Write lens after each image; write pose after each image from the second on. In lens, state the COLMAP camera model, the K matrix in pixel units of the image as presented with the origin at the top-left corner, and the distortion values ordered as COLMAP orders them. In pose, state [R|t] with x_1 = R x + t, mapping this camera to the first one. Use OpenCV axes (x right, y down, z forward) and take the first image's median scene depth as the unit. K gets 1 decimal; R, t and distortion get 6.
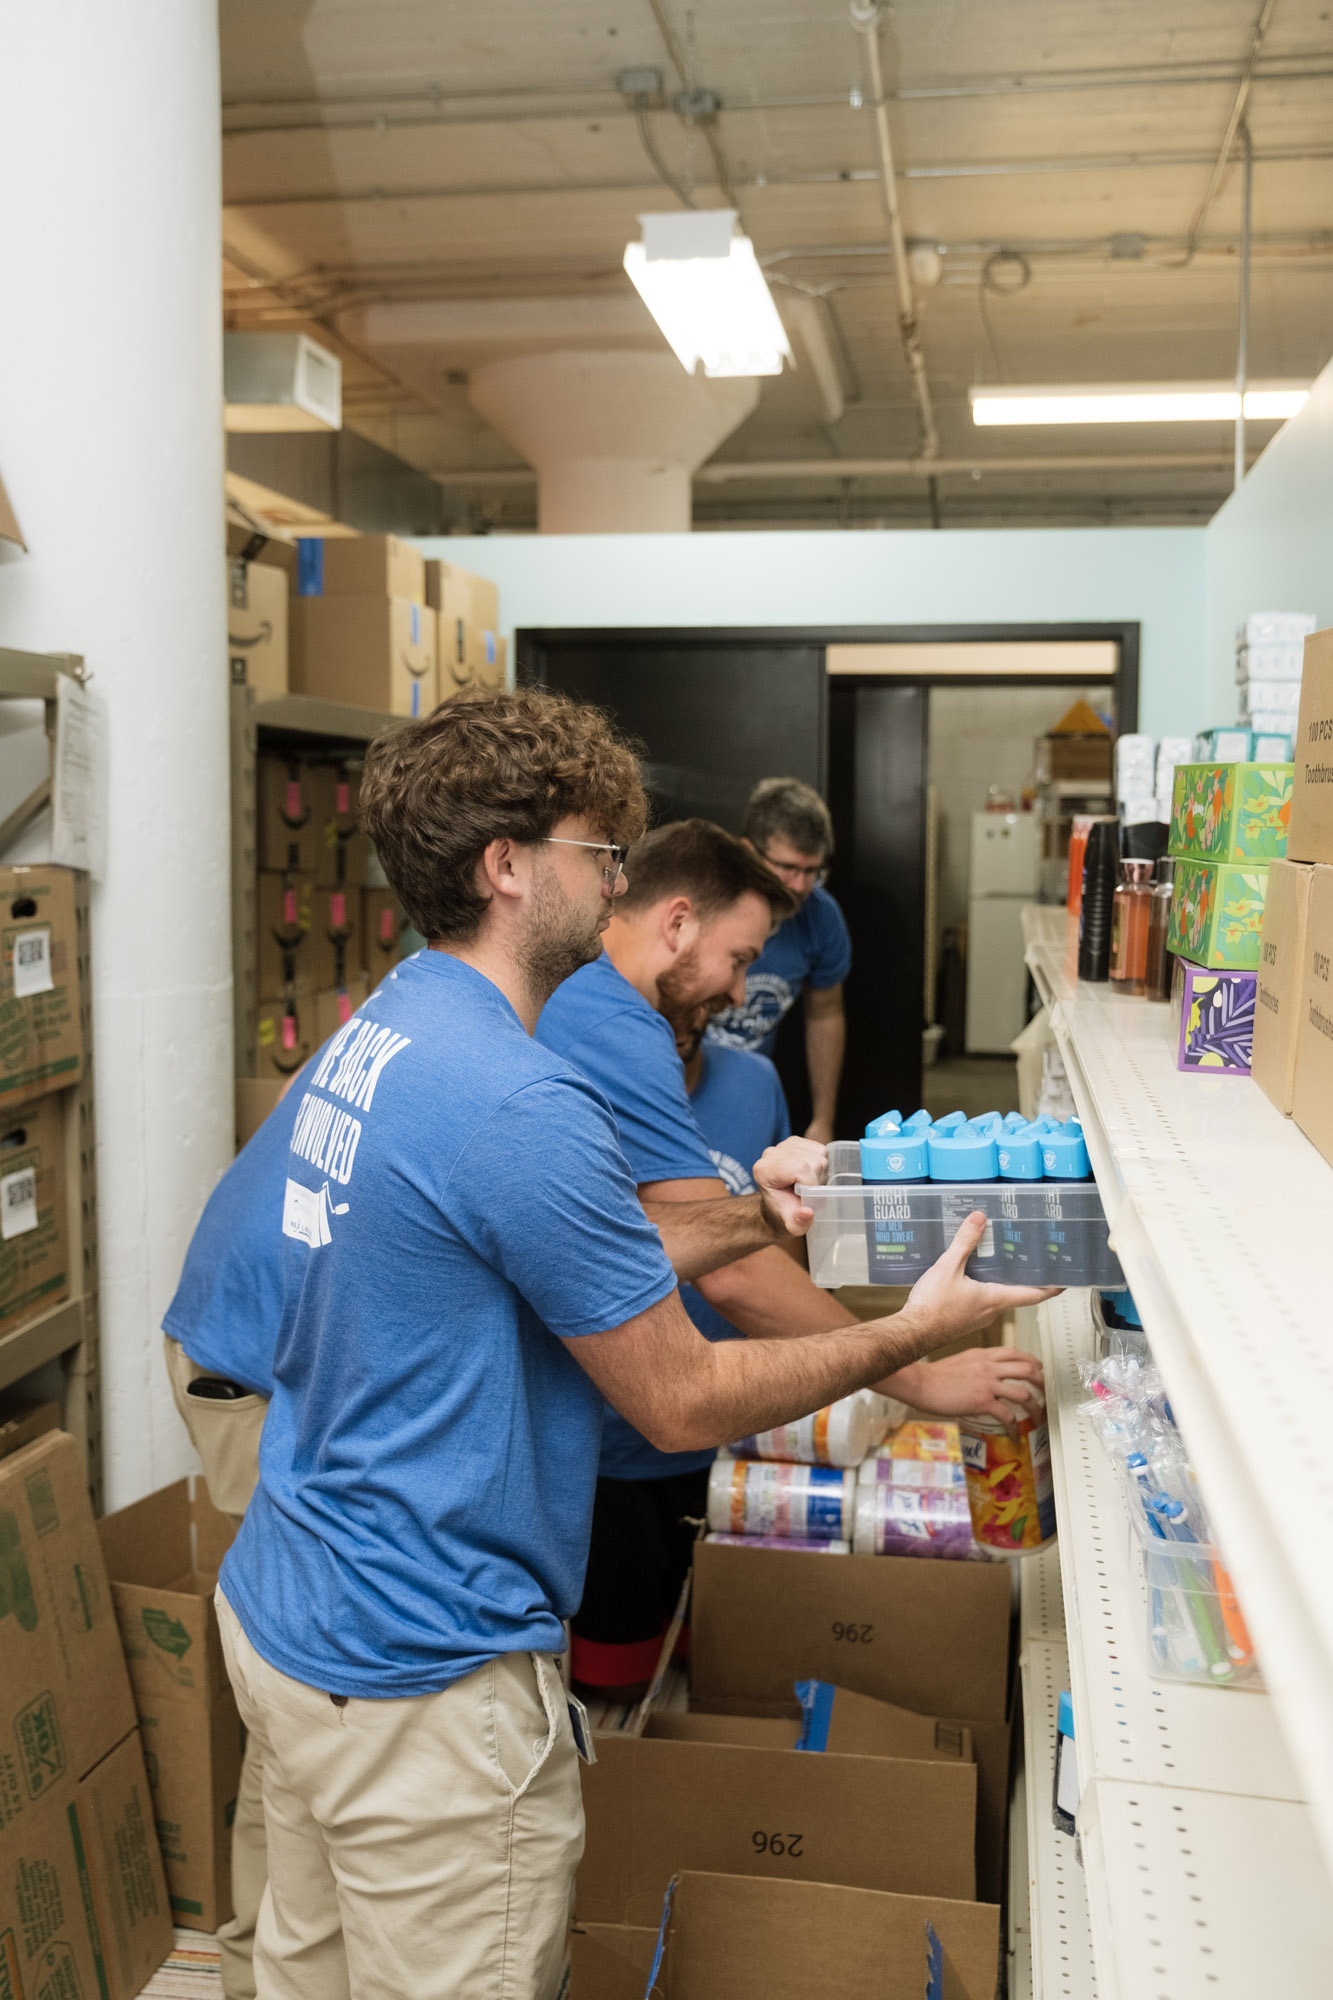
lens RADIAL K [[1956.4, 0, 666.5], [0, 1956.4, 1000.0], [0, 0, 1]] dist [-0.117189, 0.179391]
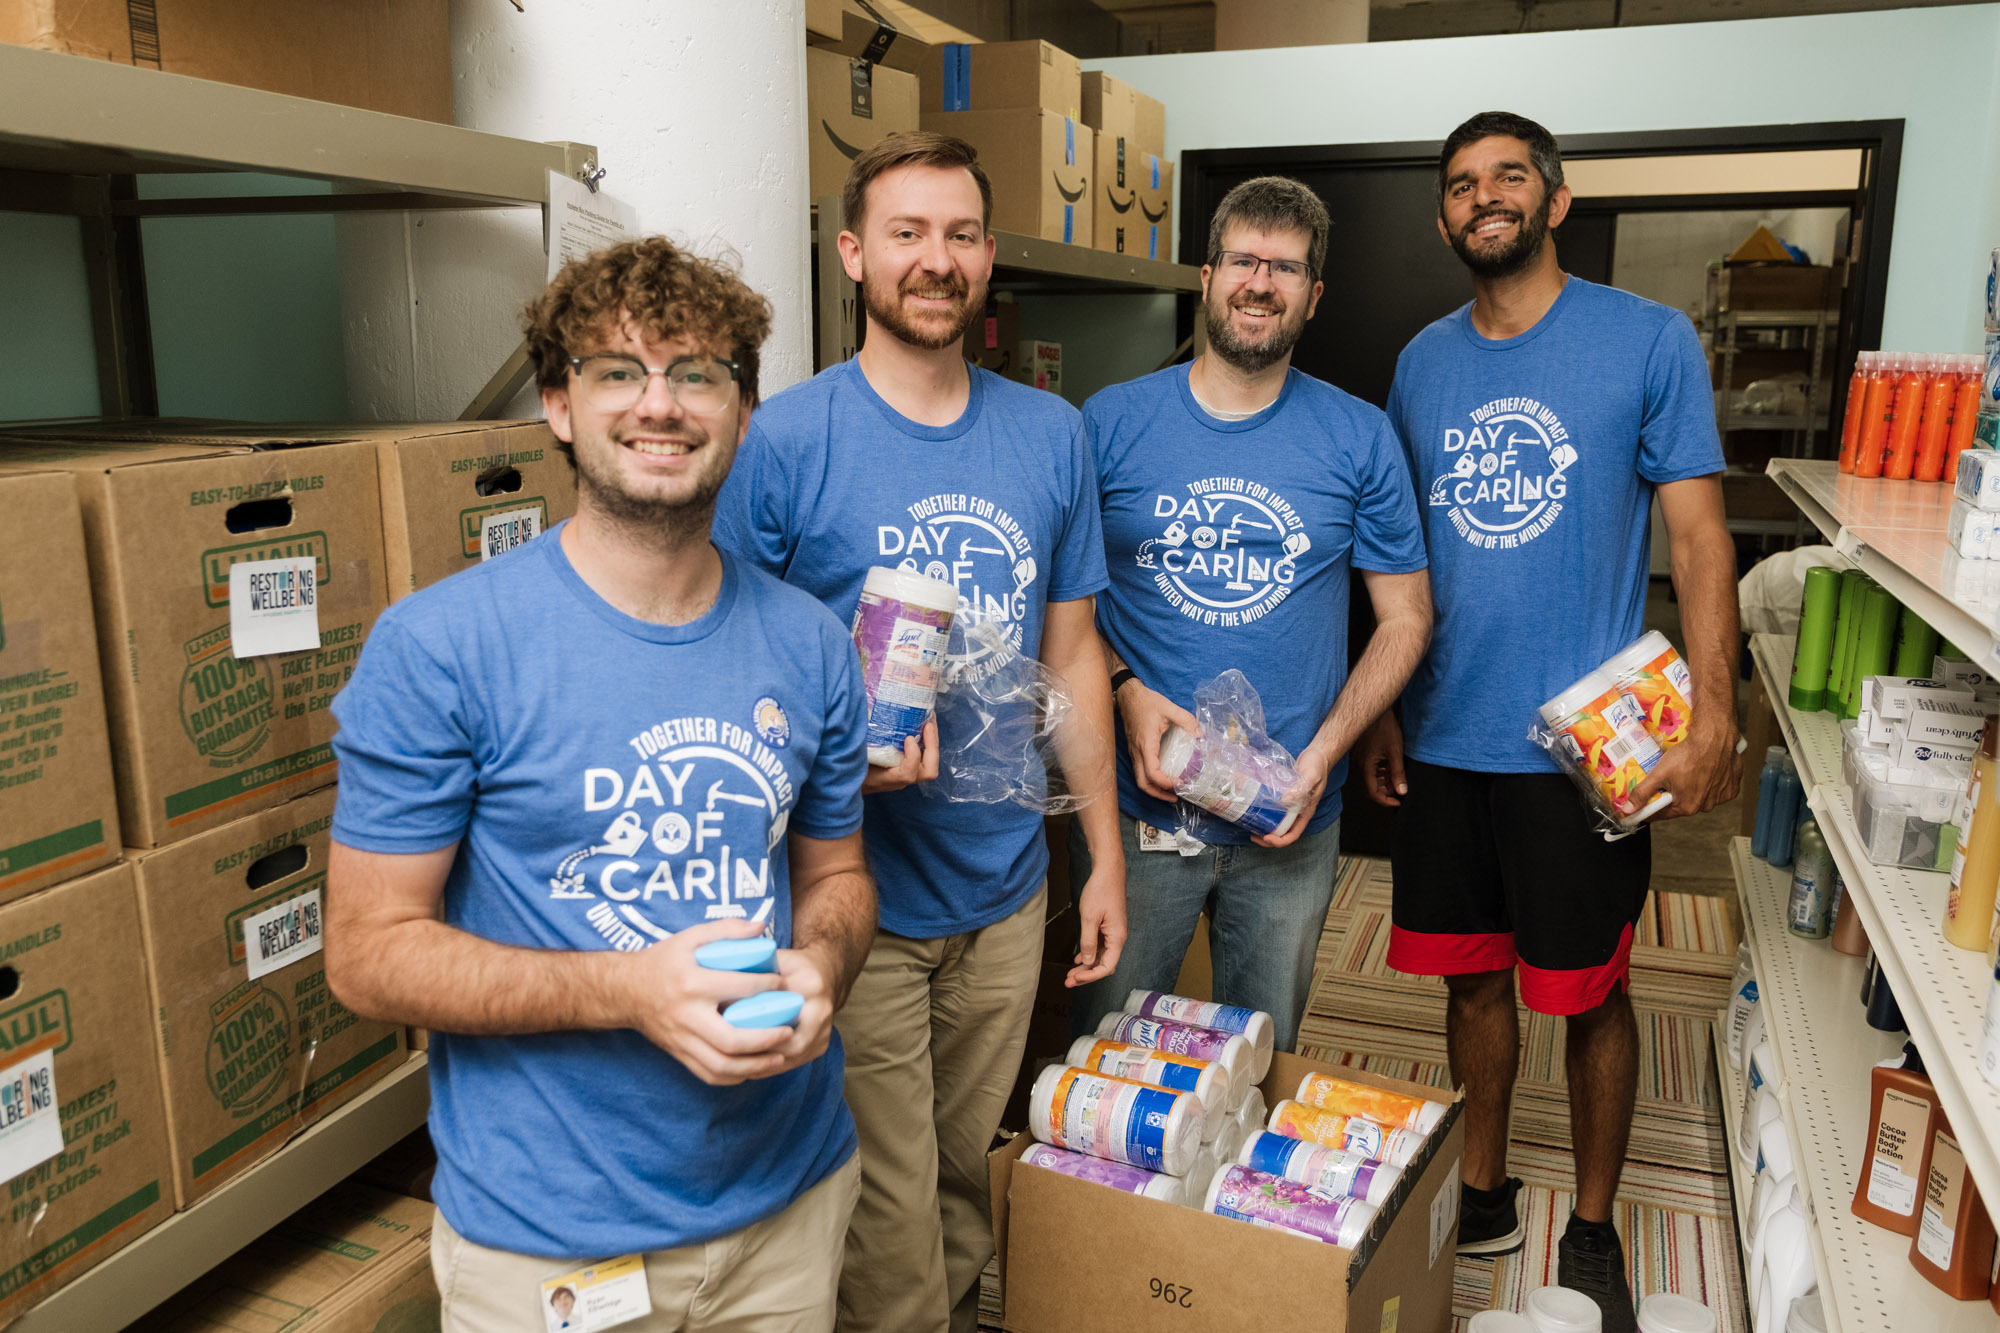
lens RADIAL K [[1600.3, 0, 1000.0], [0, 1600.3, 666.5], [0, 0, 1]] dist [-0.001995, -0.001411]
pose [[0.980608, 0.034605, -0.192901, -0.006254], [-0.014543, 0.994422, 0.104465, -0.024579], [0.195440, -0.099634, 0.975642, 0.233748]]
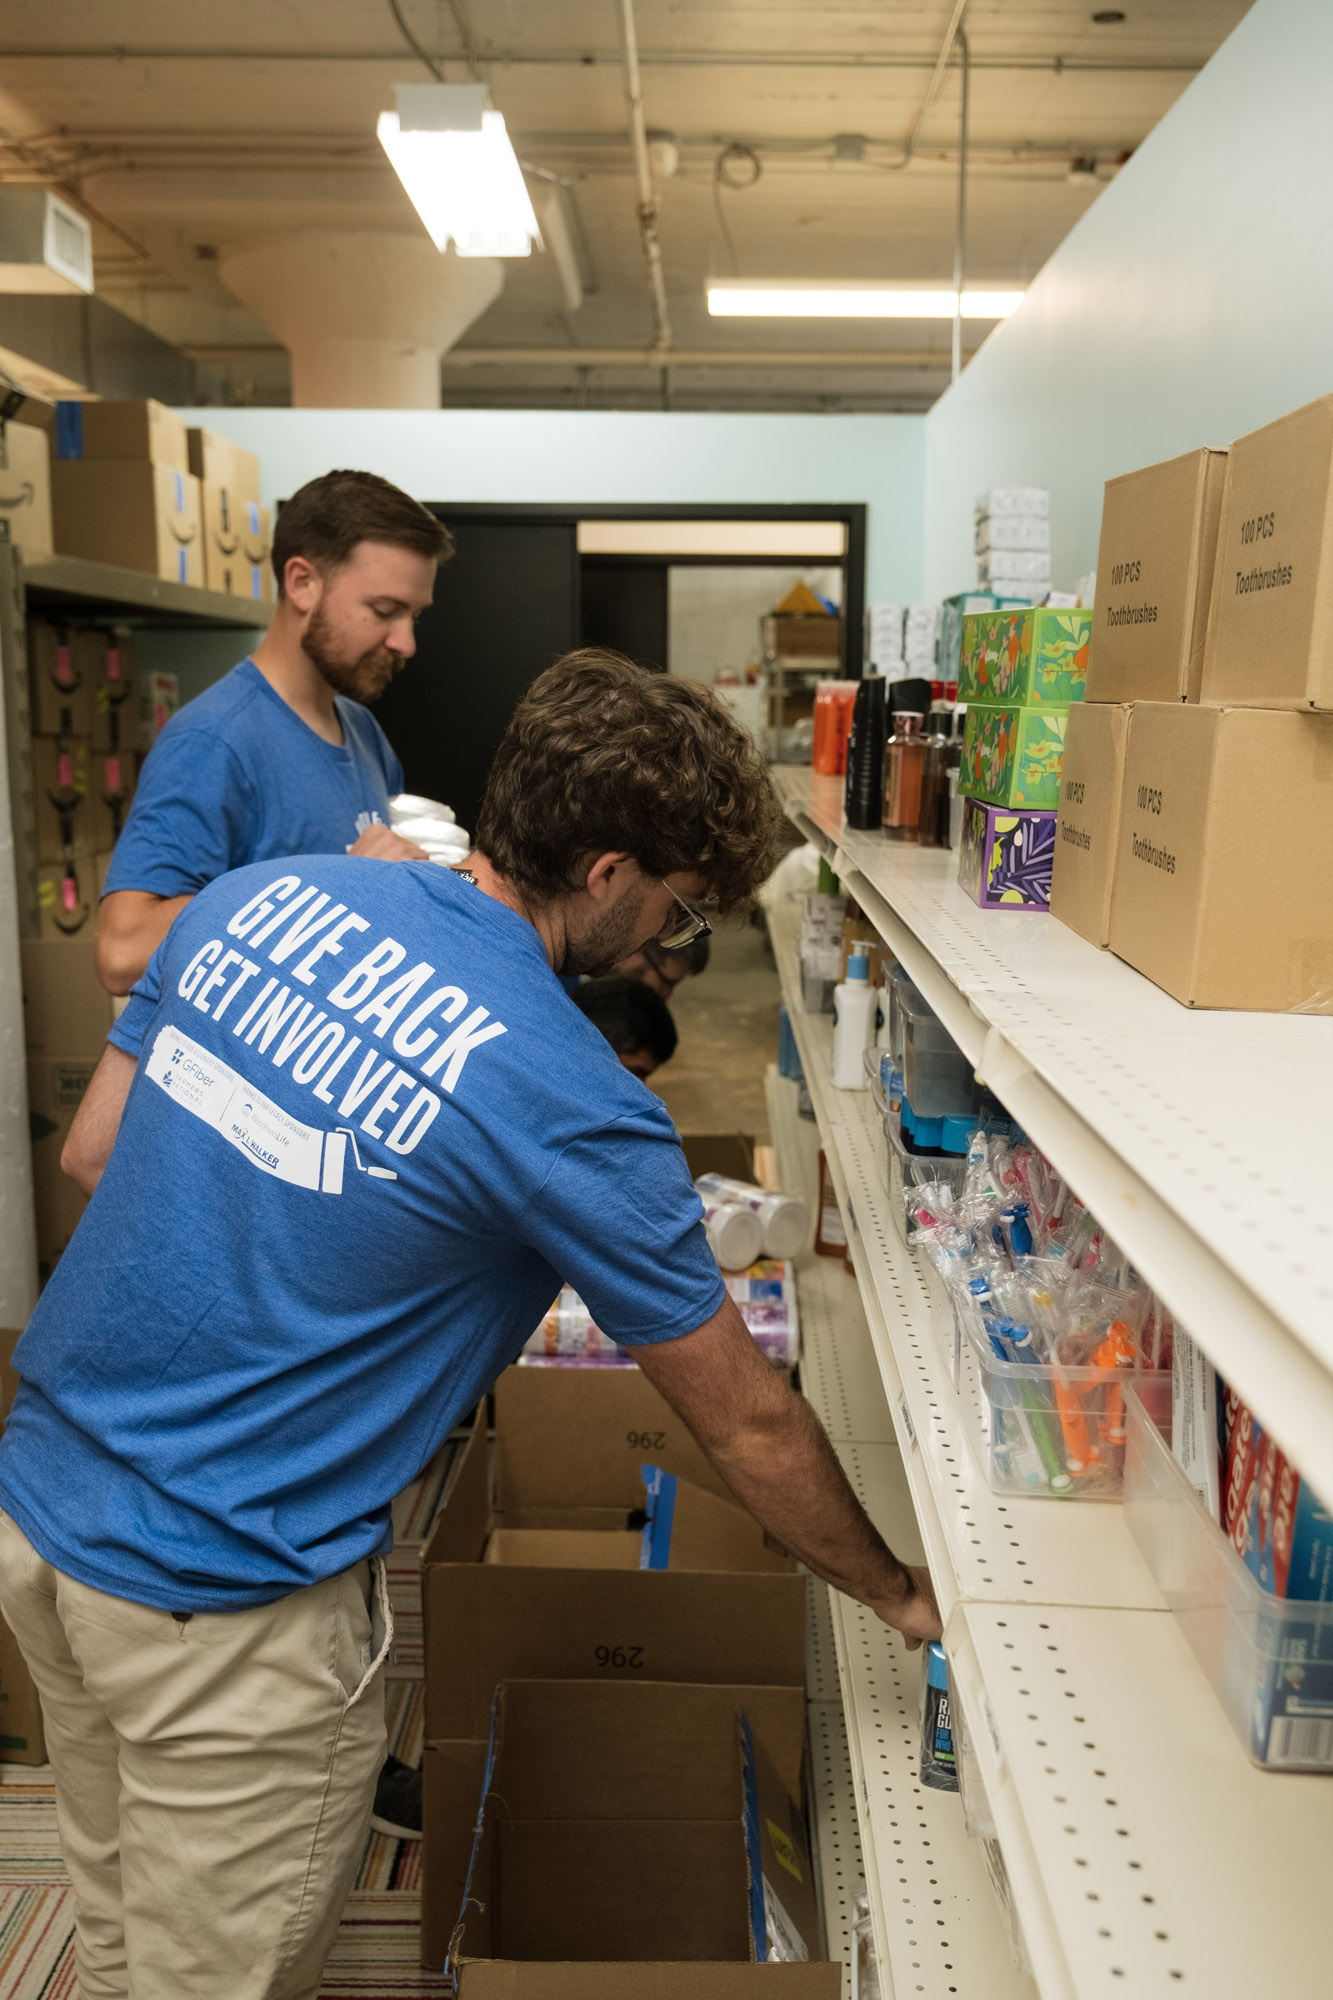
lens RADIAL K [[1748.7, 0, 718.5], [0, 1748.7, 1025.4], [0, 0, 1]] dist [-0.035528, 0.016396]
pose [[0.985609, -0.028044, 0.166699, -0.010874], [0.012274, 0.995412, 0.094893, 0.002822], [-0.168596, -0.091481, 0.981431, 0.032788]]
